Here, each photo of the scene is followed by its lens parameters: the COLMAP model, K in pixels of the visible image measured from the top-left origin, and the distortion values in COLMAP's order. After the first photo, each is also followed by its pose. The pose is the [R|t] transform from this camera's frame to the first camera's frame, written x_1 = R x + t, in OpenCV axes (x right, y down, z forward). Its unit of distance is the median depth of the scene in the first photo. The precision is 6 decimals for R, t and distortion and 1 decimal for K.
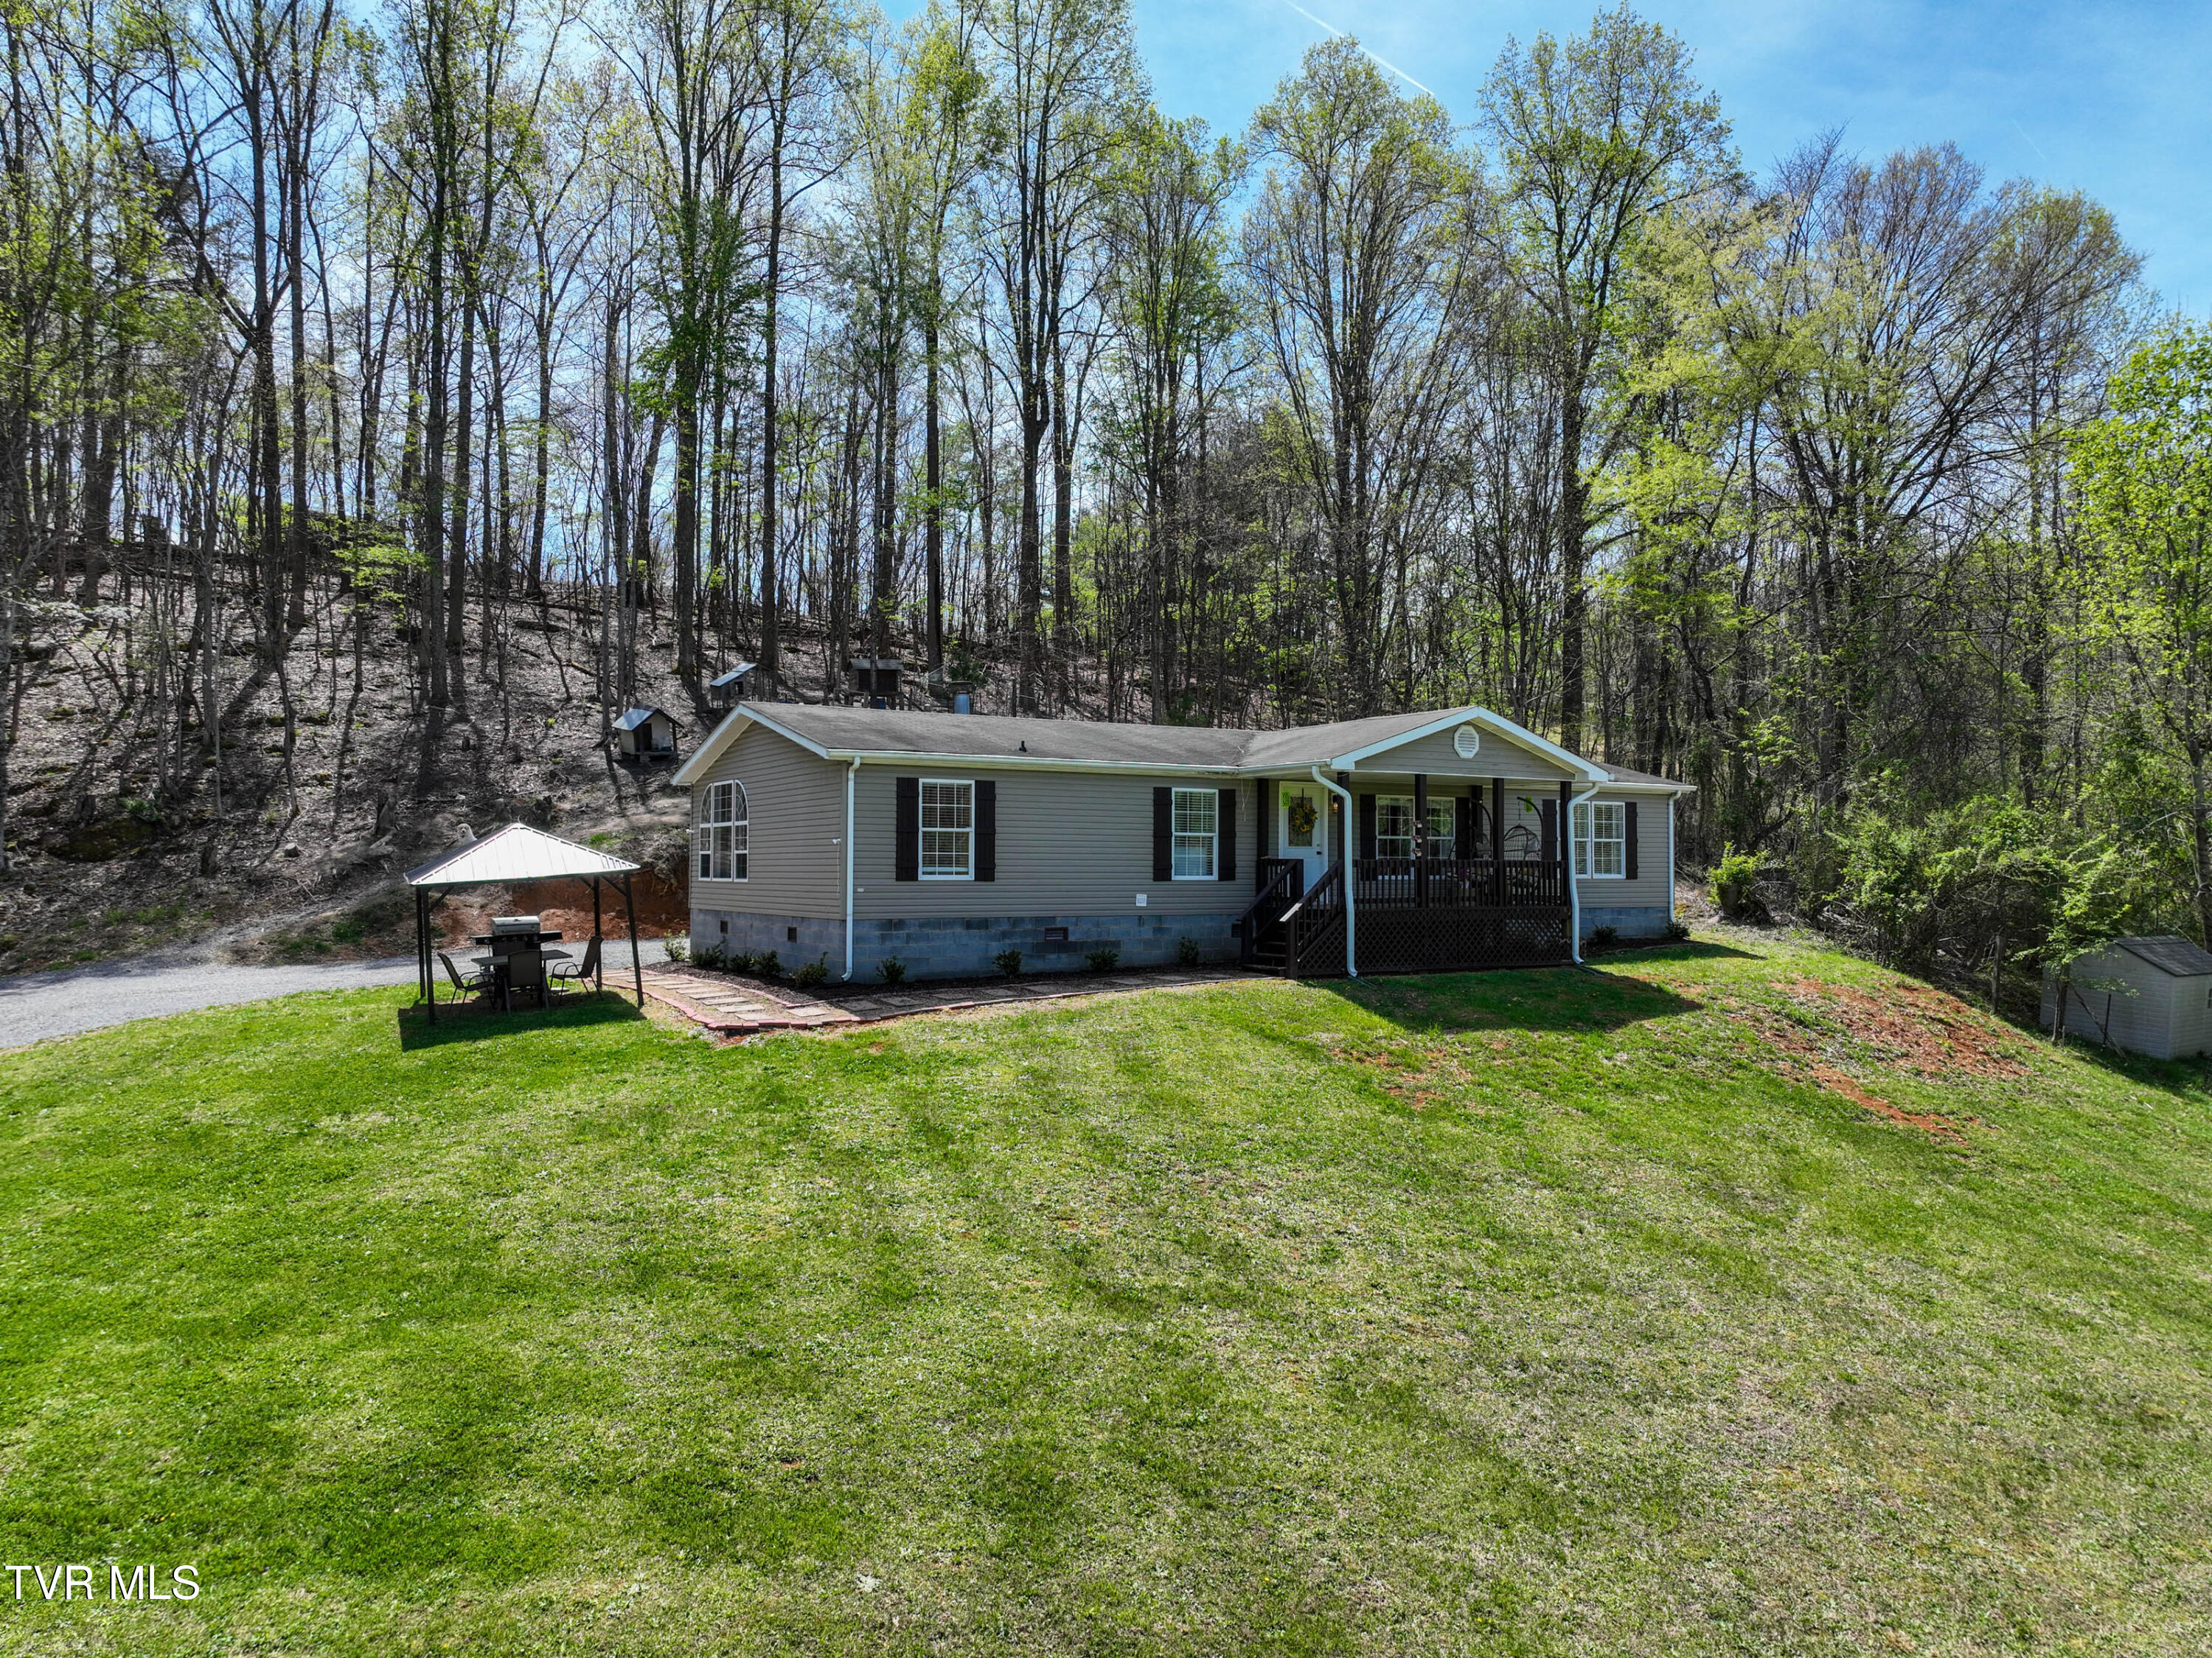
lens RADIAL K [[1552.9, 0, 1113.0], [0, 1552.9, 820.0], [0, 0, 1]] dist [0.004070, 0.014665]
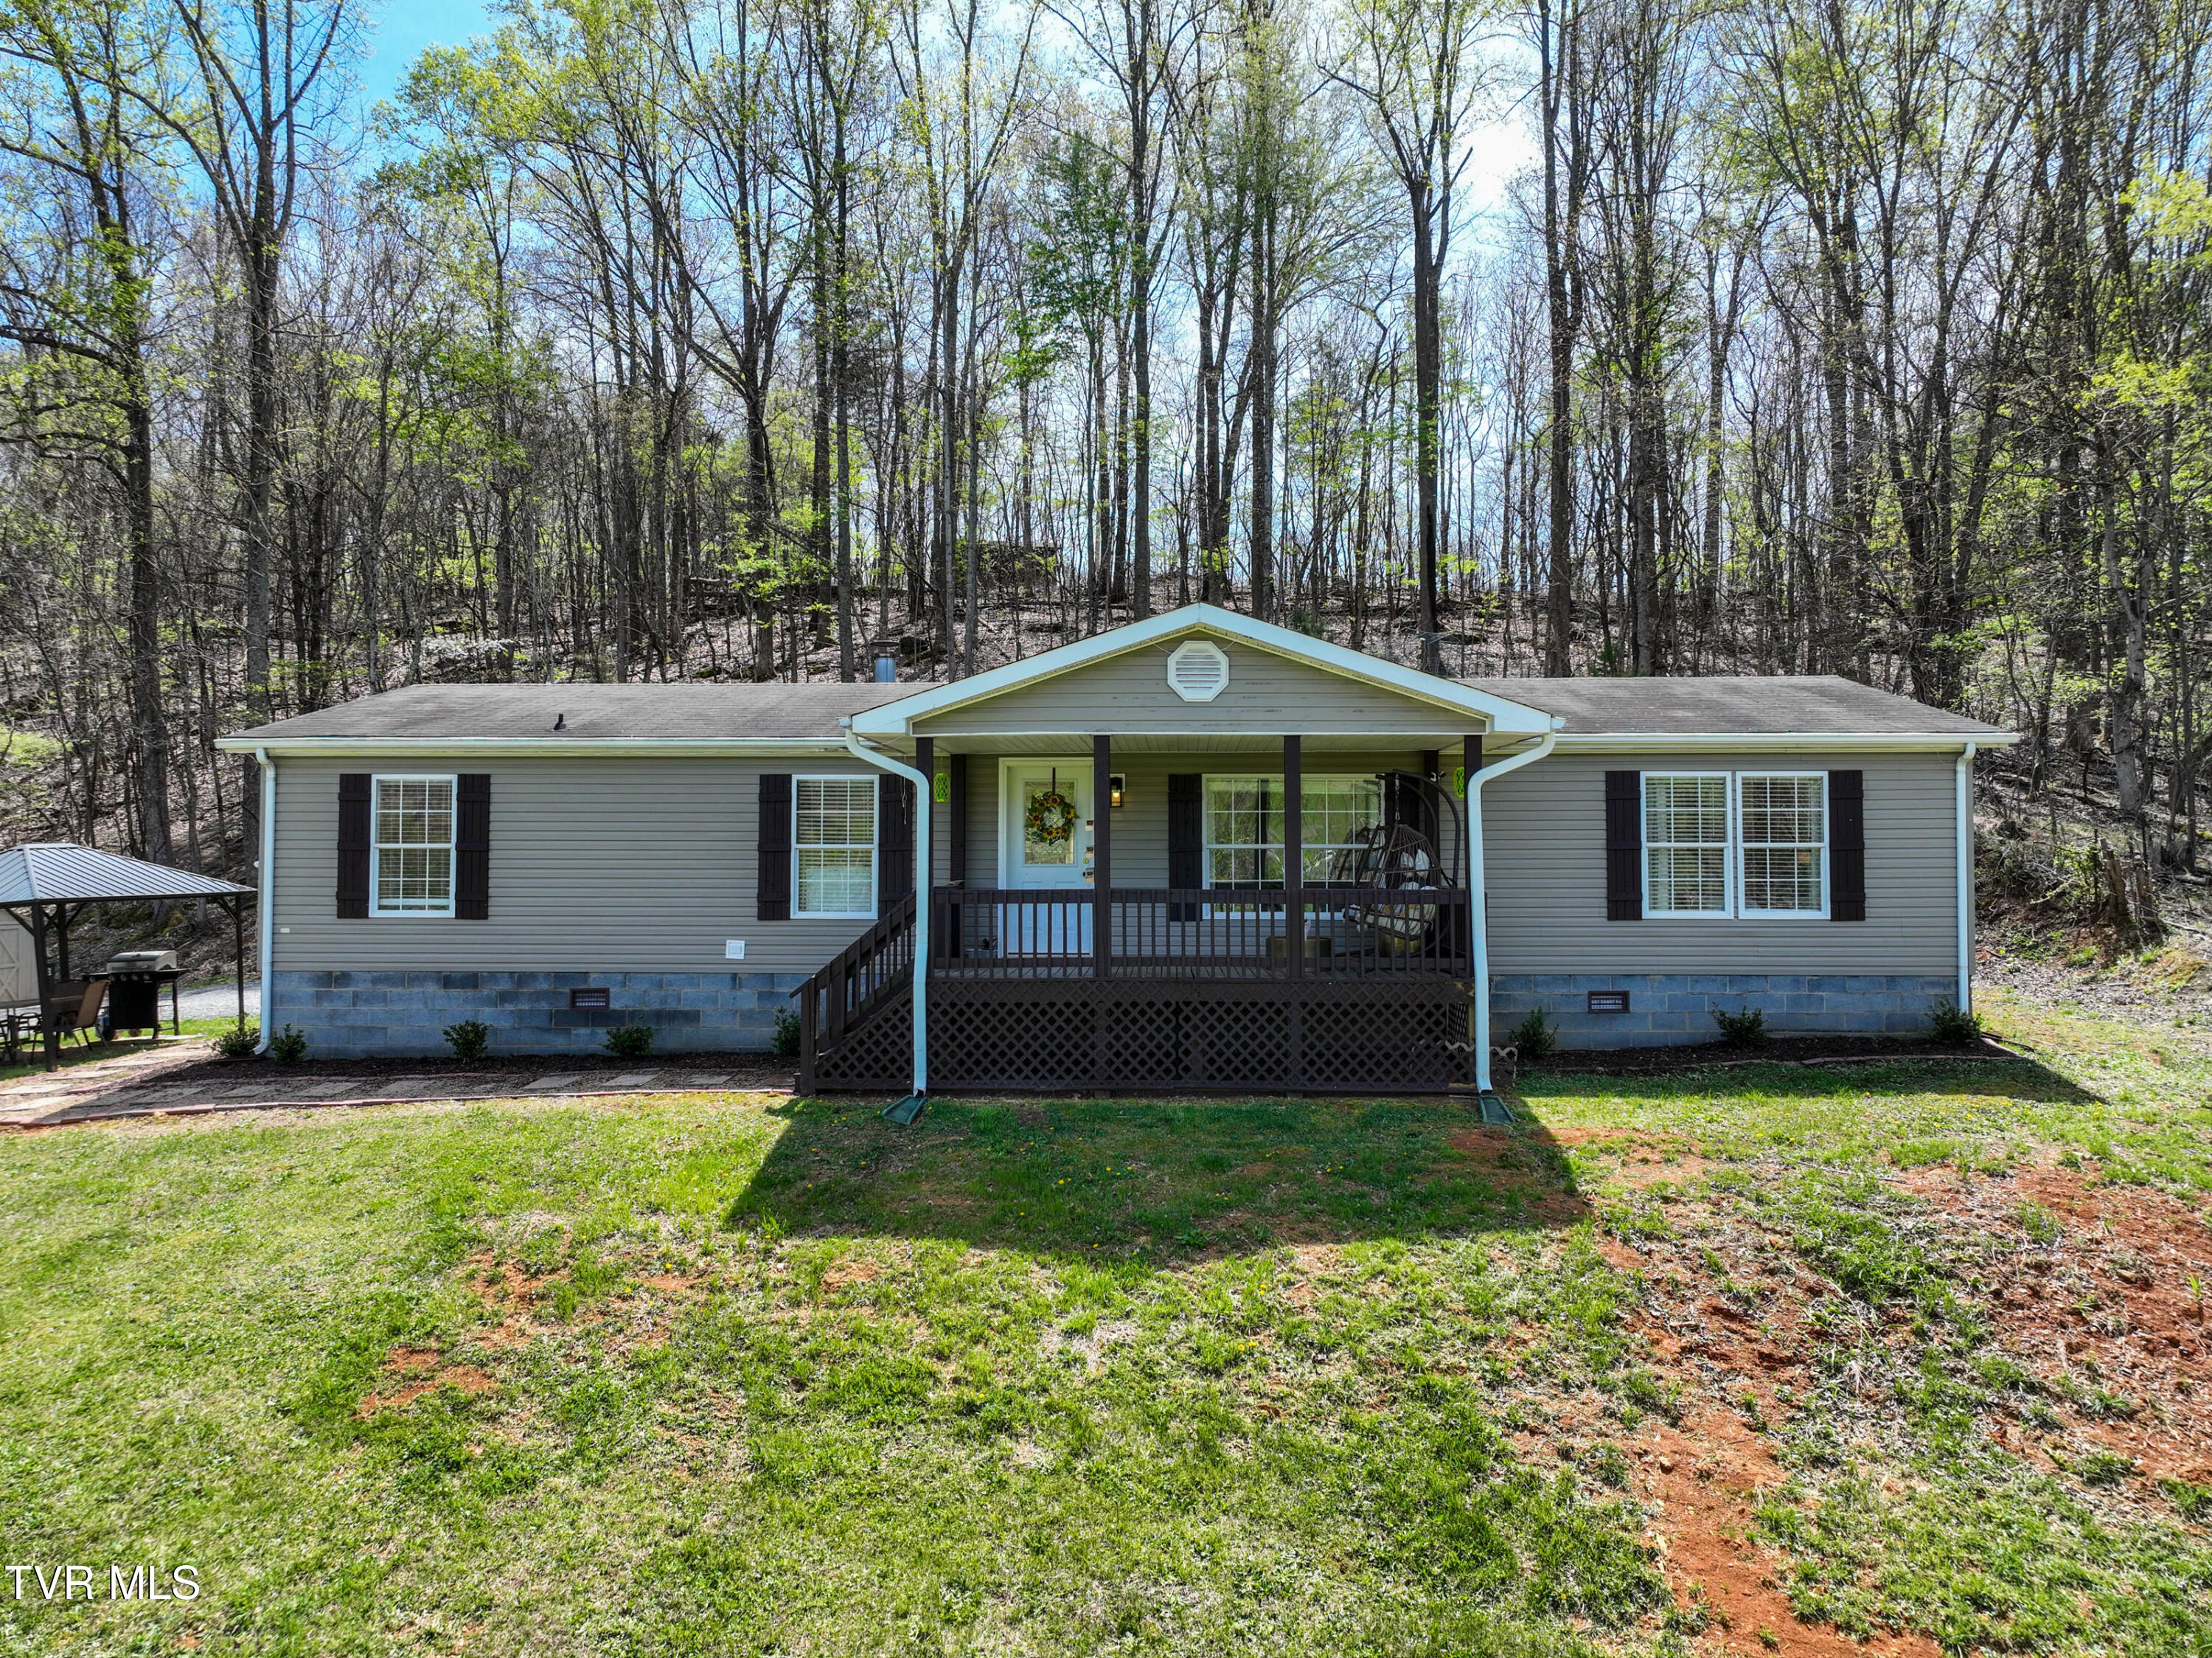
lens RADIAL K [[1552.9, 0, 1127.1], [0, 1552.9, 813.5], [0, 0, 1]] dist [0.004070, 0.014665]
pose [[0.838567, -0.020376, -0.544418, 0.423660], [0.018984, 0.999786, -0.008179, 0.002631], [0.544468, -0.003477, 0.838774, 0.450444]]
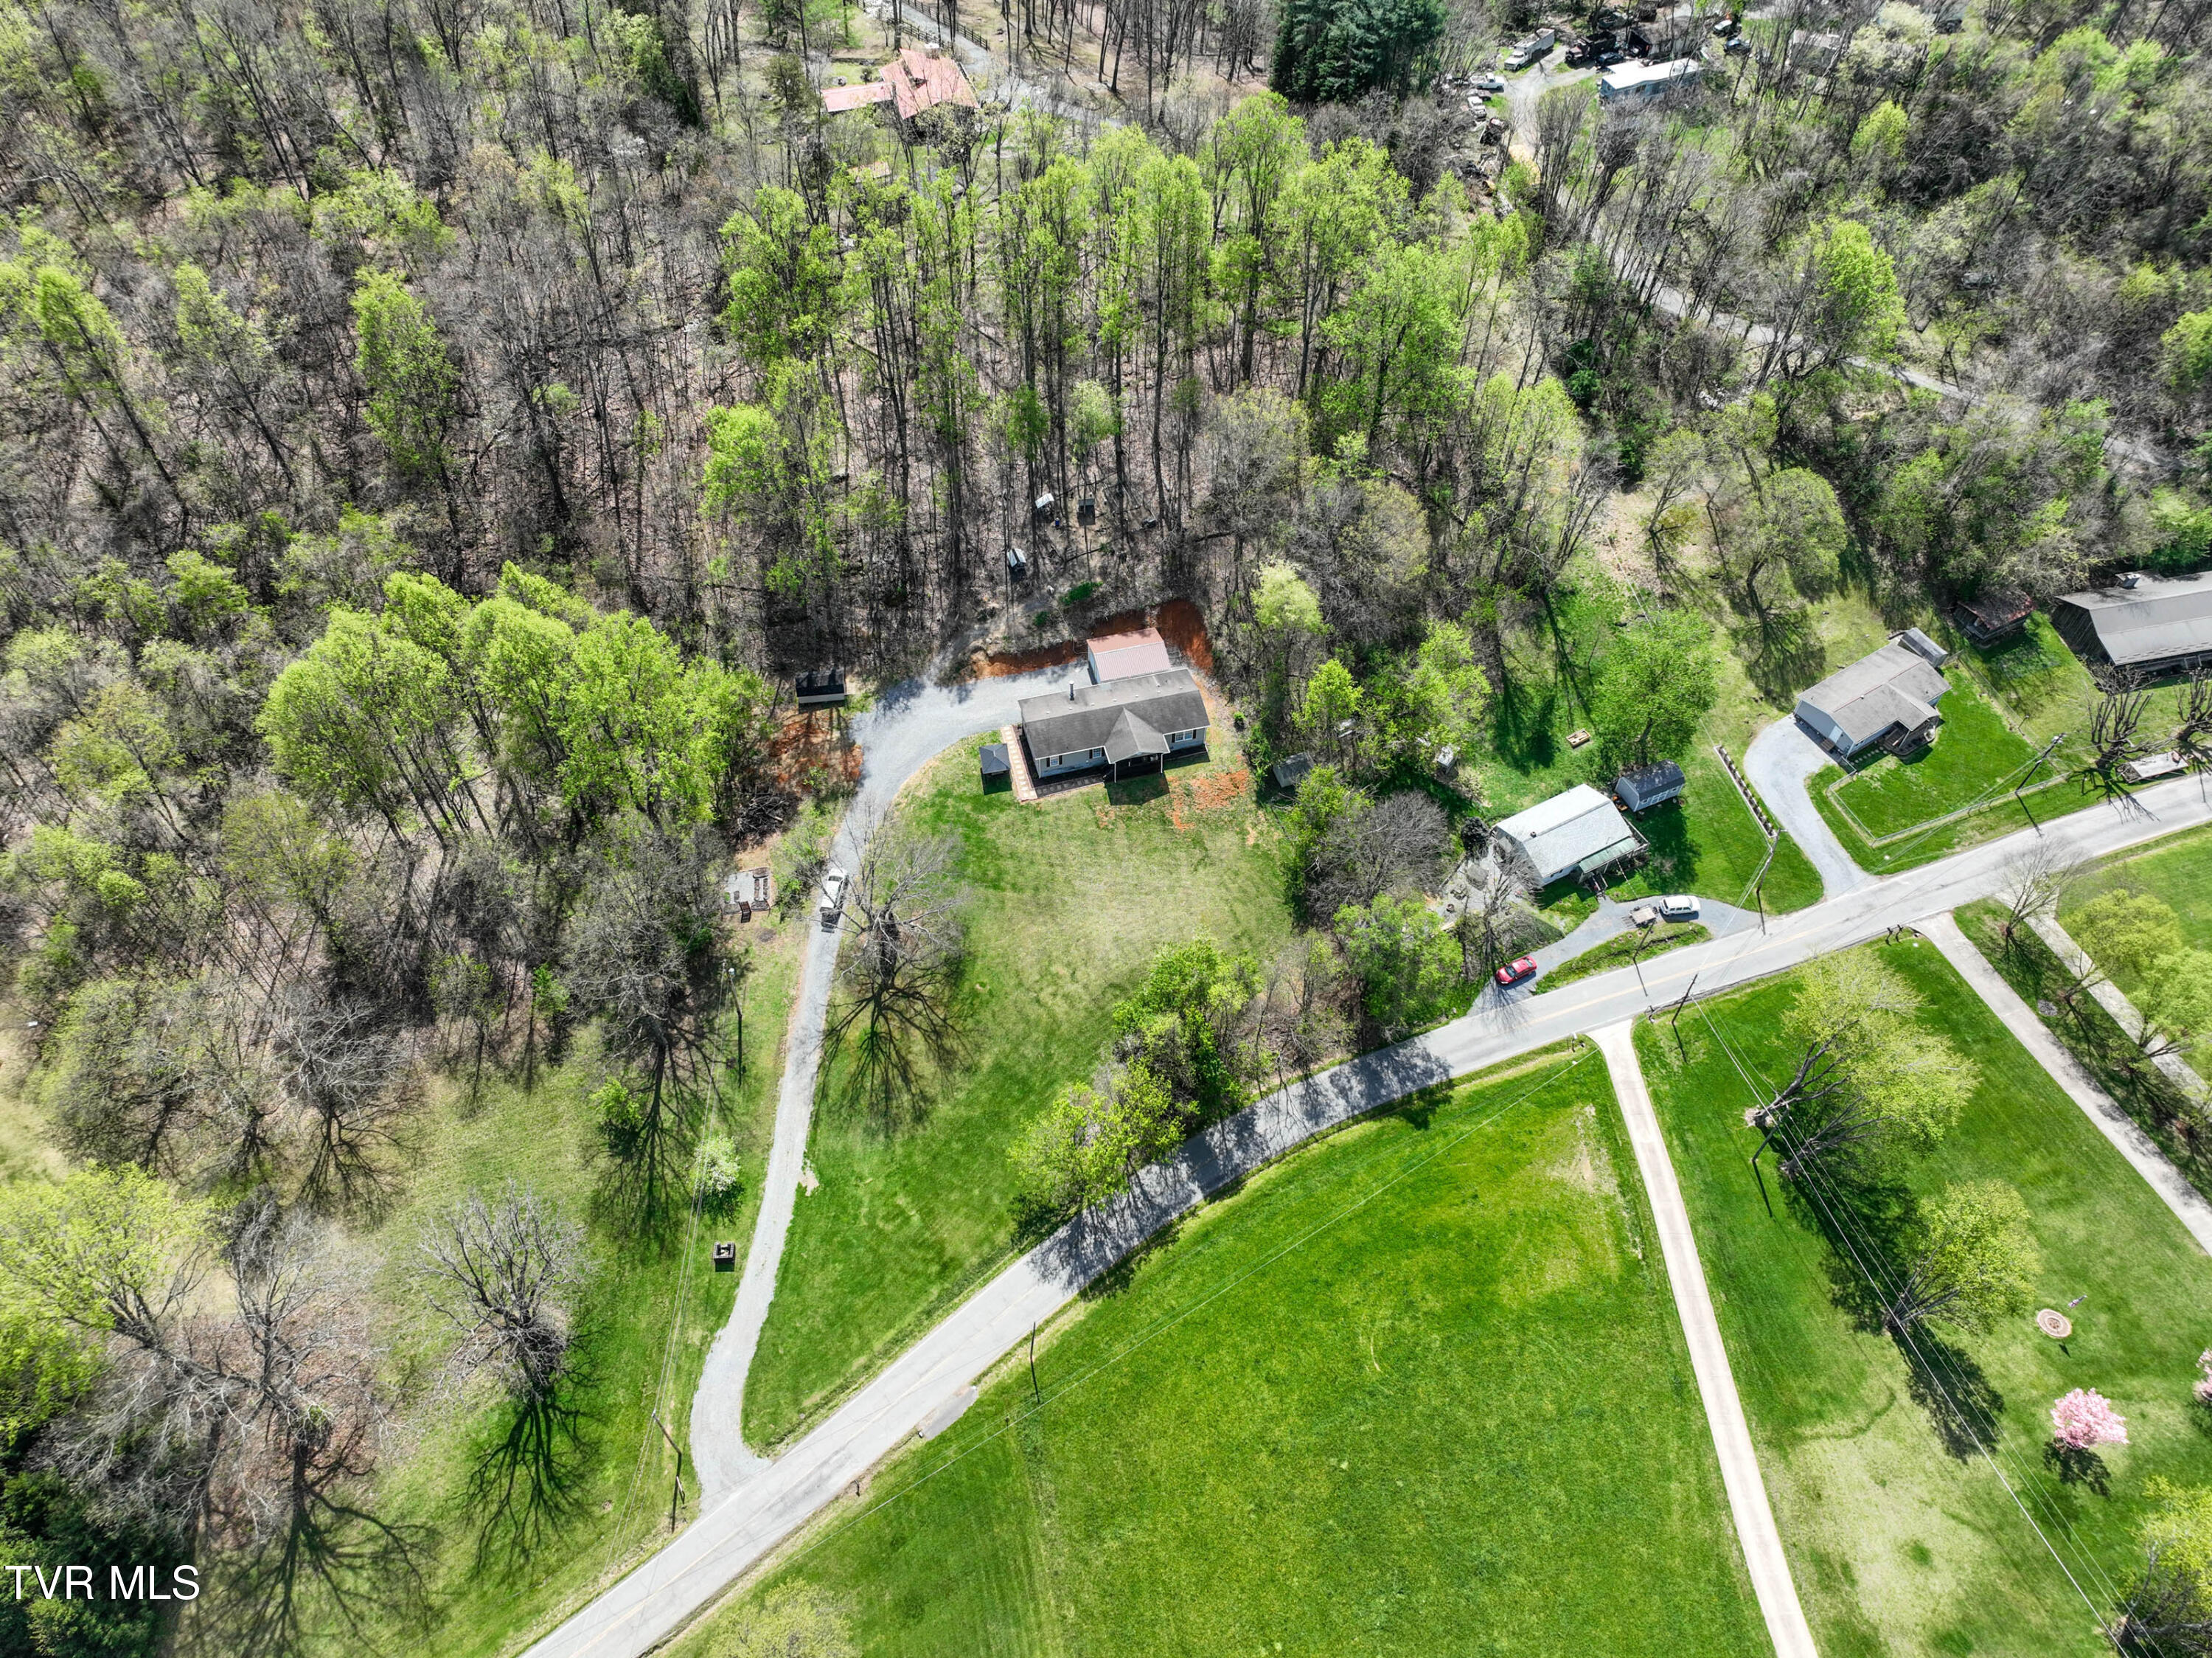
lens RADIAL K [[1552.9, 0, 1108.8], [0, 1552.9, 823.0], [0, 0, 1]] dist [0.004070, 0.014665]
pose [[0.962013, 0.219879, -0.161813, 0.981732], [-0.001727, 0.597606, 0.801788, -4.039172], [0.272997, -0.771051, 0.575285, -2.330292]]
